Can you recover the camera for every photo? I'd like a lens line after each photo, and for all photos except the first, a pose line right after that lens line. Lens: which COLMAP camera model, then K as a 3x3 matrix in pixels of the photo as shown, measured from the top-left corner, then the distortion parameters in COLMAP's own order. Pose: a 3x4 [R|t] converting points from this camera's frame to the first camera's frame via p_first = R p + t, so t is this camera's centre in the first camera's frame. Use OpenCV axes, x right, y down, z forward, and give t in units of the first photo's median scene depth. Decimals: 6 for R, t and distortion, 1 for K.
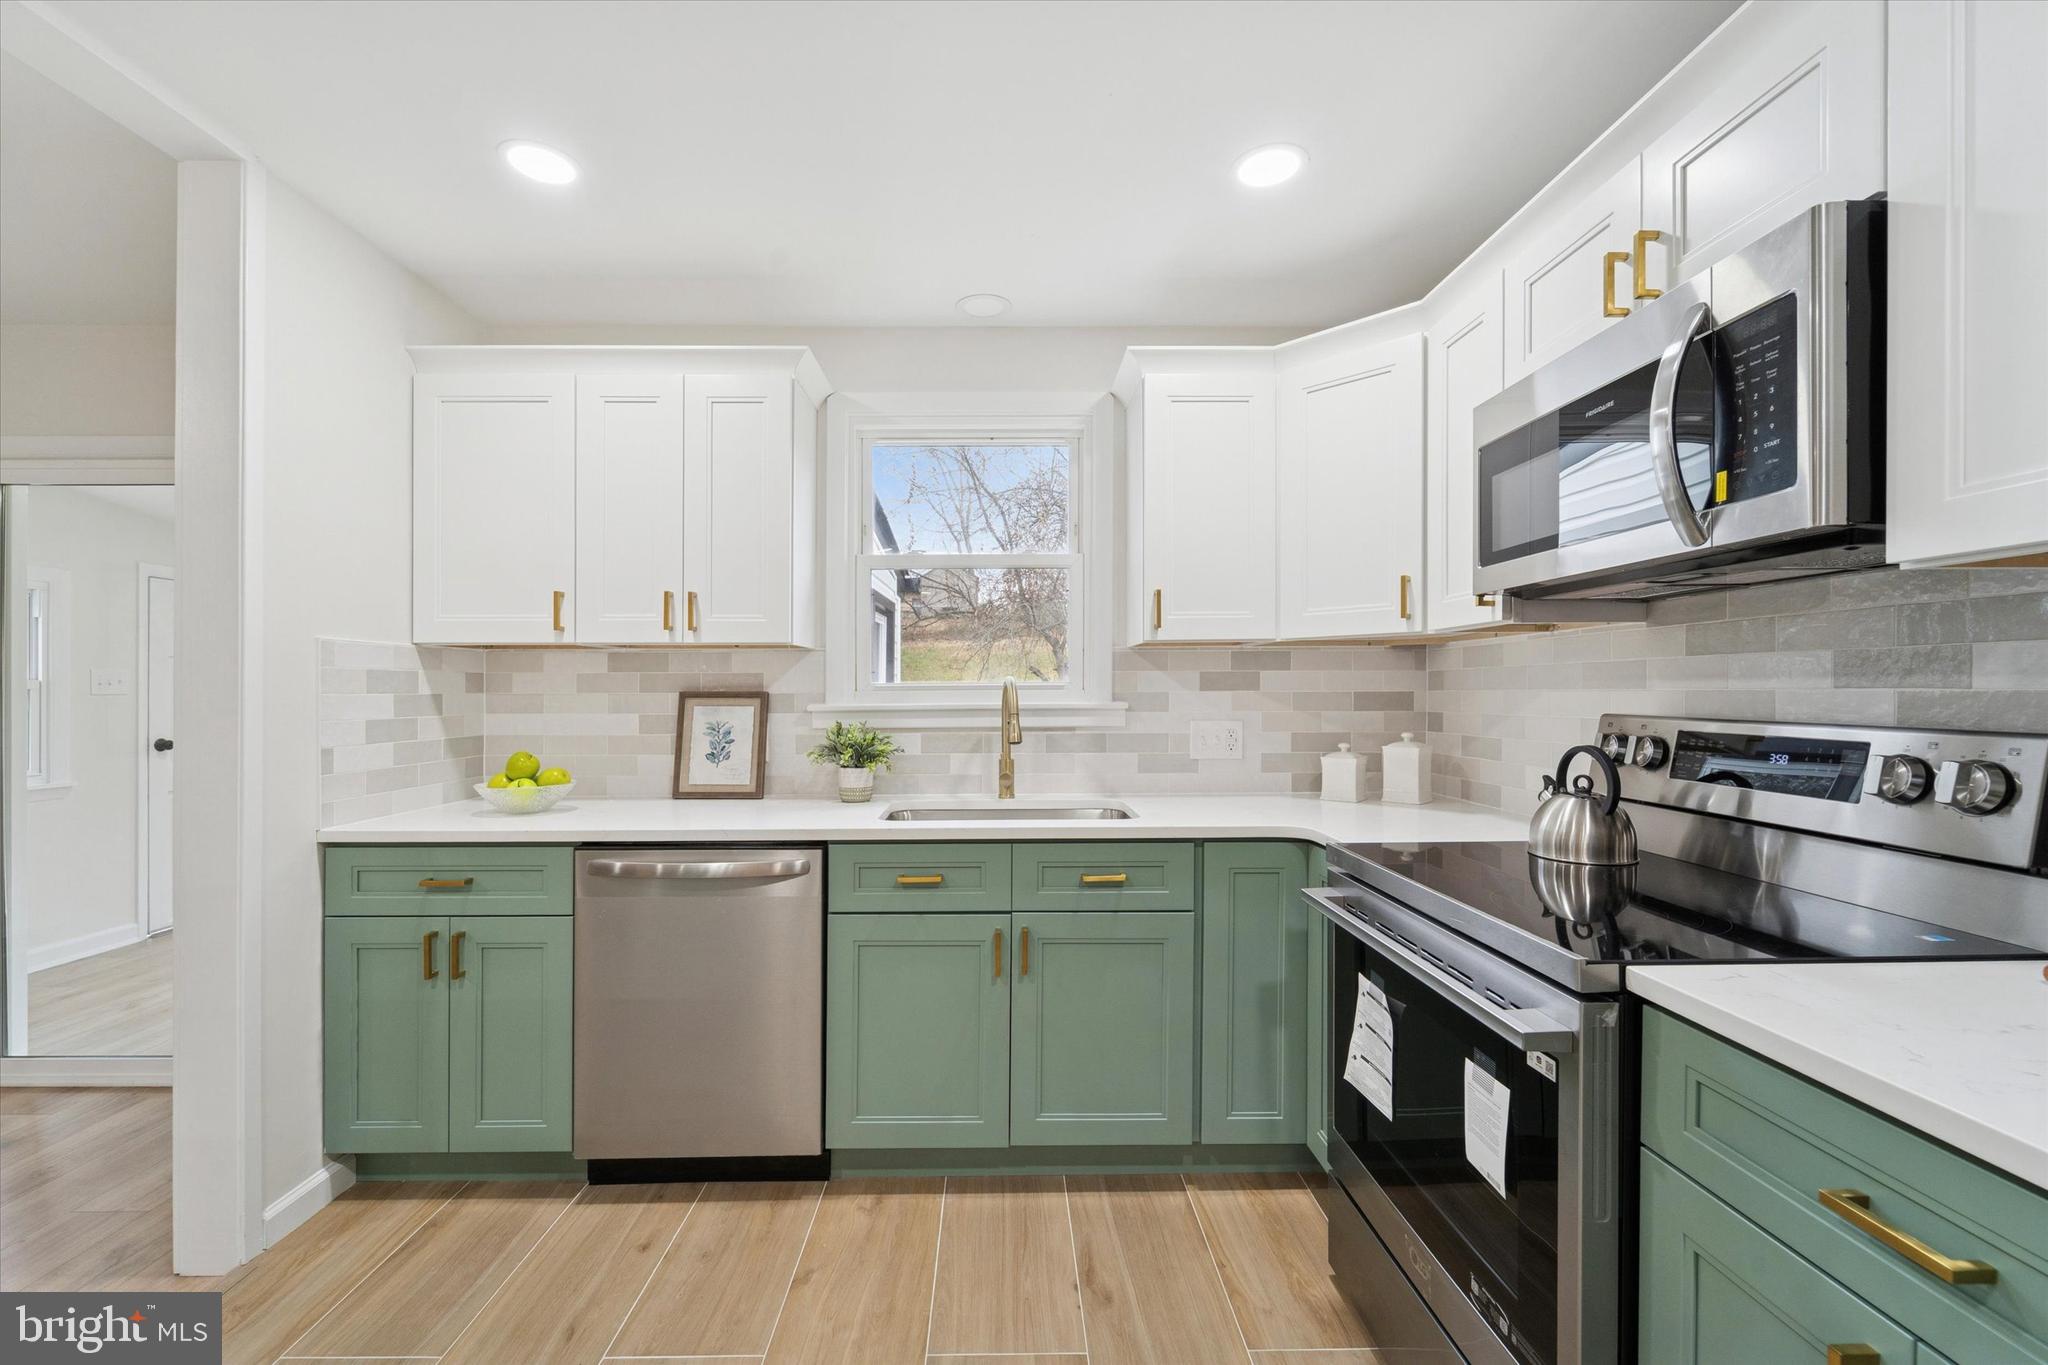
lens RADIAL K [[847.7, 0, 994.2], [0, 847.7, 687.0], [0, 0, 1]] dist [-0.000471, -0.000516]
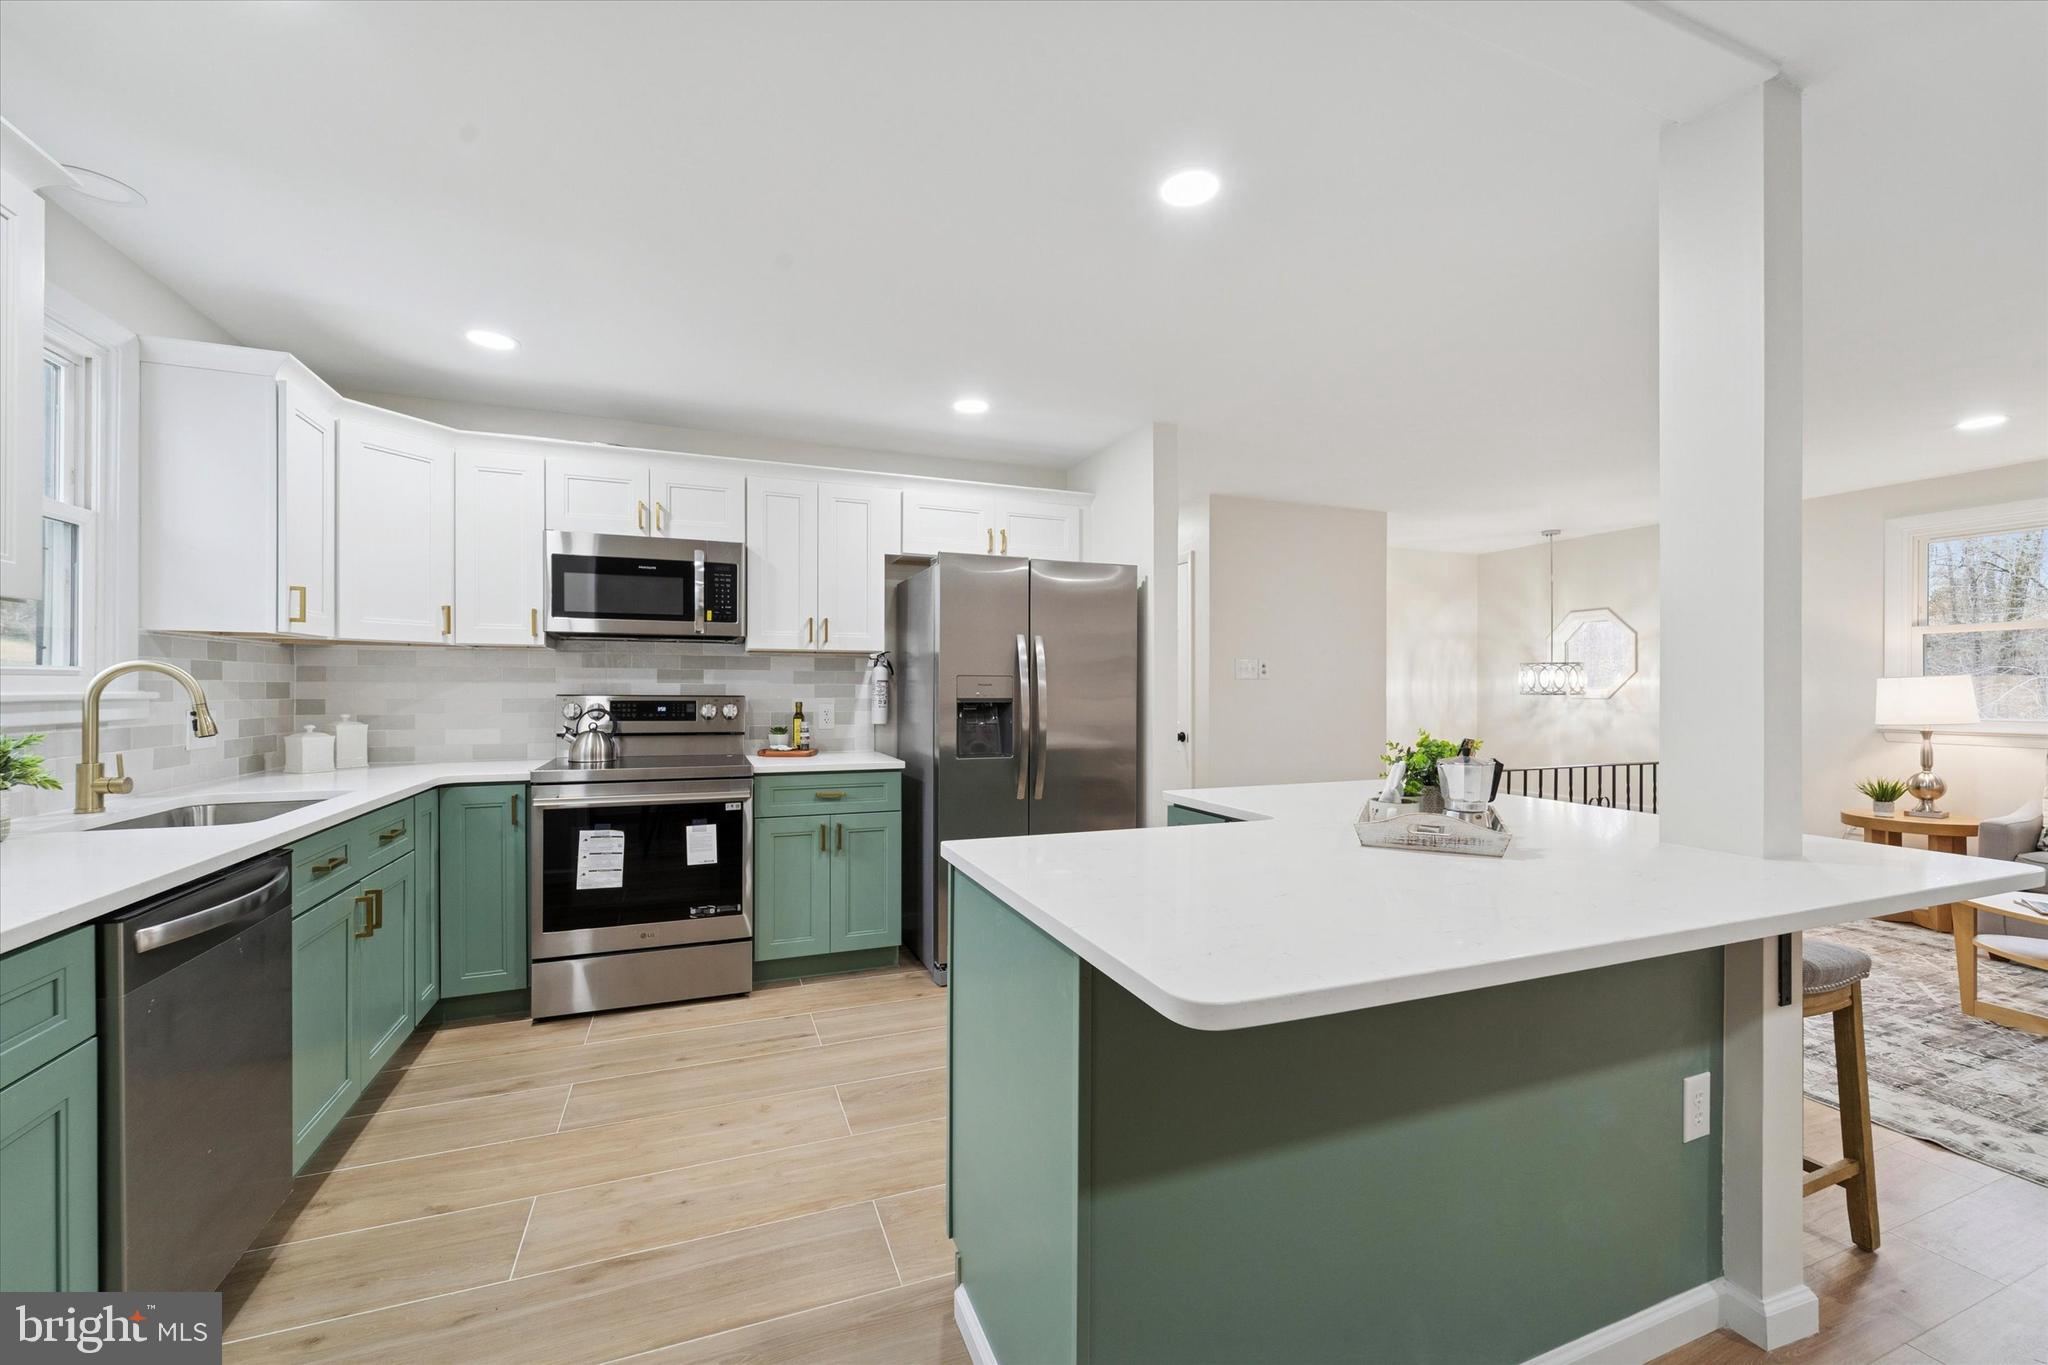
lens RADIAL K [[817.6, 0, 1018.6], [0, 817.6, 684.9], [0, 0, 1]] dist [0.000492, -0.000253]
pose [[-0.344714, -0.008179, 0.938672, -1.134184], [-0.007777, 0.999953, 0.005857, -0.010072], [-0.938675, -0.005281, -0.344762, 0.490531]]
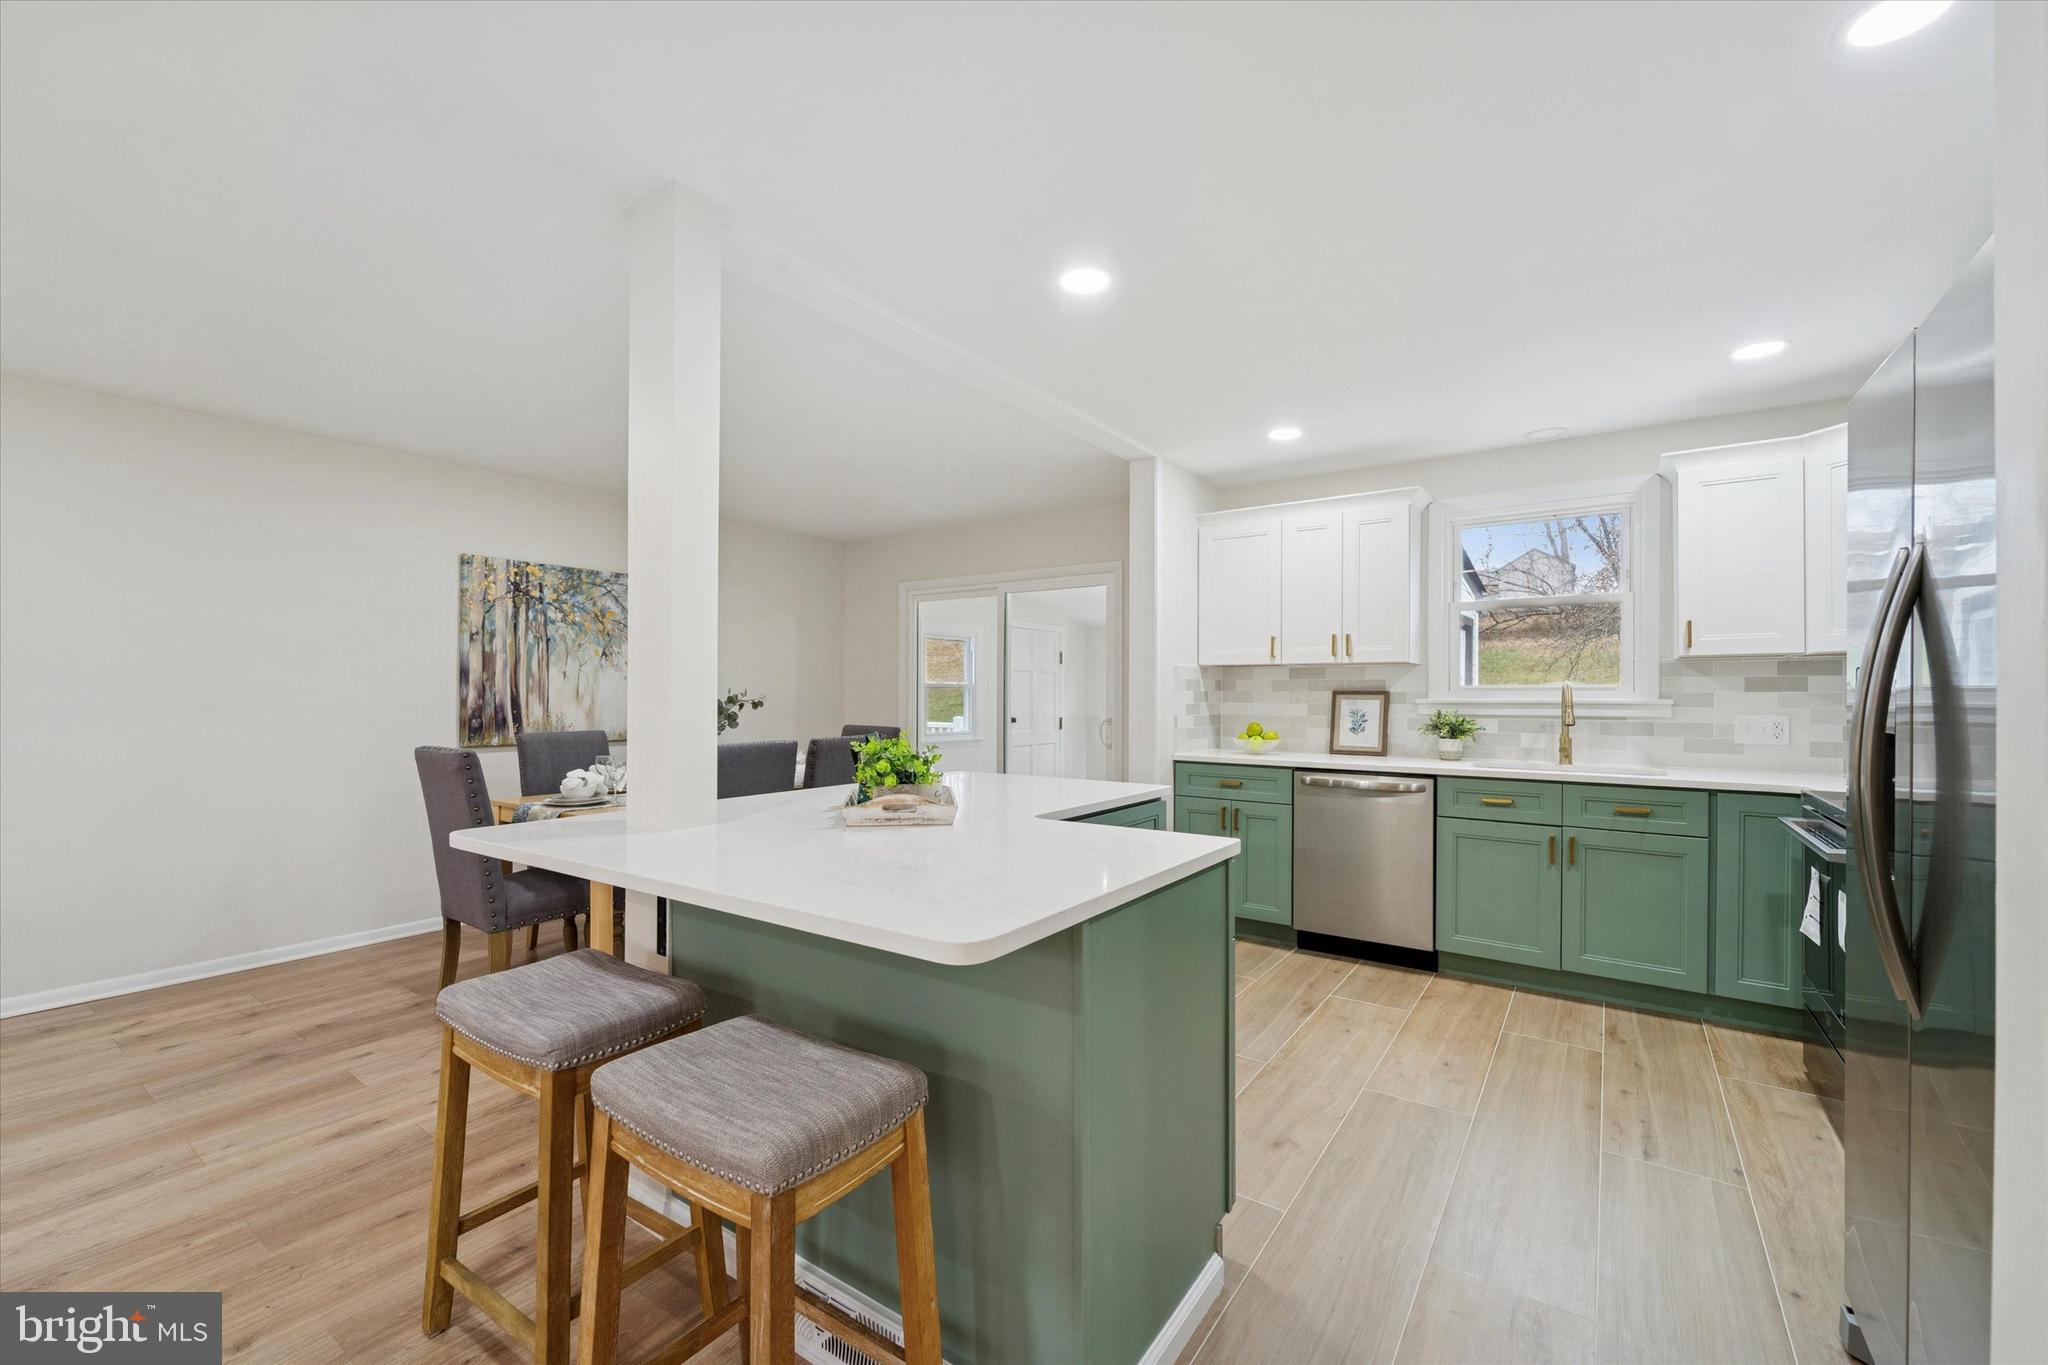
lens RADIAL K [[817.6, 0, 1018.6], [0, 817.6, 684.9], [0, 0, 1]] dist [0.000492, -0.000253]
pose [[0.815601, -0.000685, -0.578615, 0.069021], [-0.002529, 0.999986, -0.004749, 0.003398], [0.578610, 0.005337, 0.815587, -0.784127]]
